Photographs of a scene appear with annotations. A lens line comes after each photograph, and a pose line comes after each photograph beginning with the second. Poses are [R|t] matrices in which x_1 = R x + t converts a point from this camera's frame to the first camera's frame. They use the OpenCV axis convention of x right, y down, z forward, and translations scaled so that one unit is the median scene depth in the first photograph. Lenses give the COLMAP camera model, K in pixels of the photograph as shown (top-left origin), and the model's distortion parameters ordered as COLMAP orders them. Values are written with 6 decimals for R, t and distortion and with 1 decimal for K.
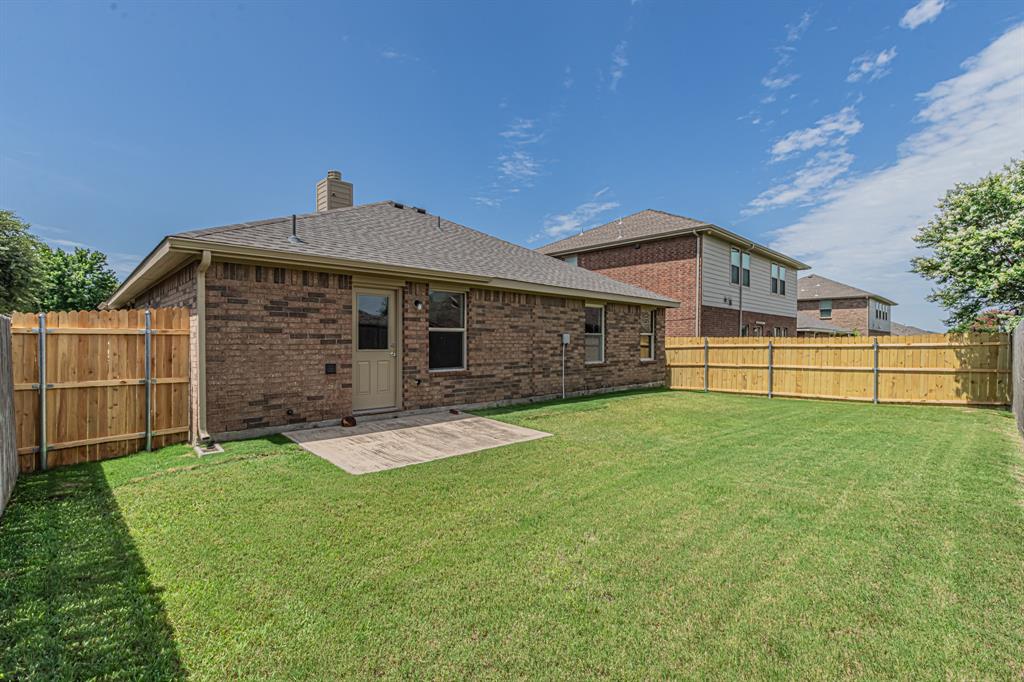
lens RADIAL K [[461.9, 0, 514.3], [0, 461.9, 345.6], [0, 0, 1]] dist [-0.001330, -0.000539]
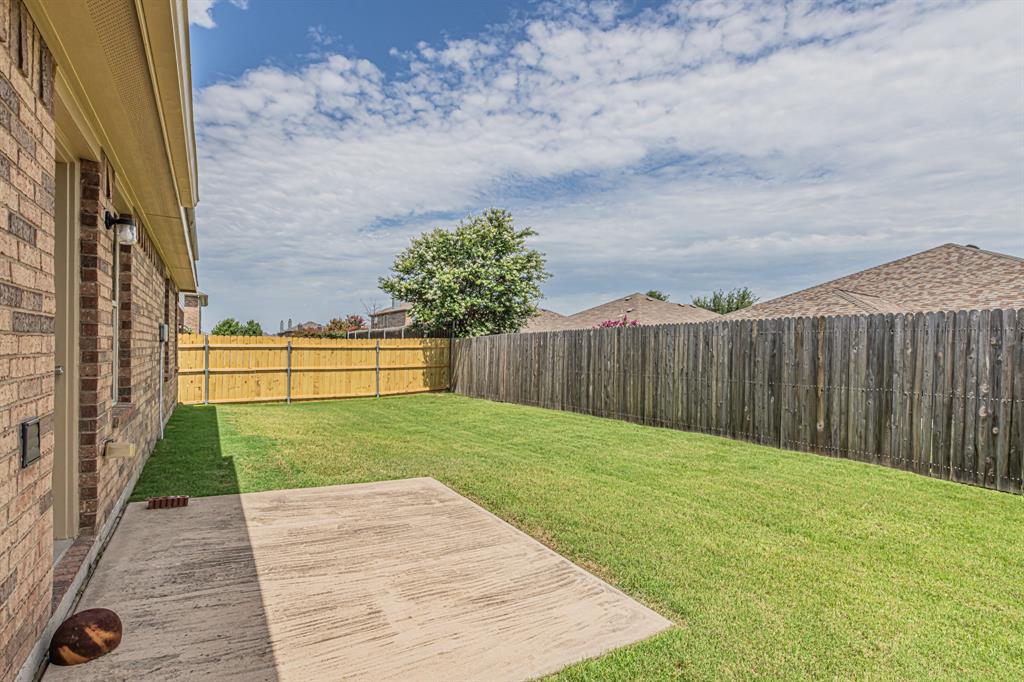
lens RADIAL K [[482.2, 0, 512.0], [0, 482.2, 341.0], [0, 0, 1]] dist [-0.000702, -0.000143]
pose [[0.210692, 0.018964, 0.977369, -0.304346], [-0.007899, 0.999812, -0.017696, 0.003169], [-0.977521, -0.003992, 0.210802, 0.380125]]
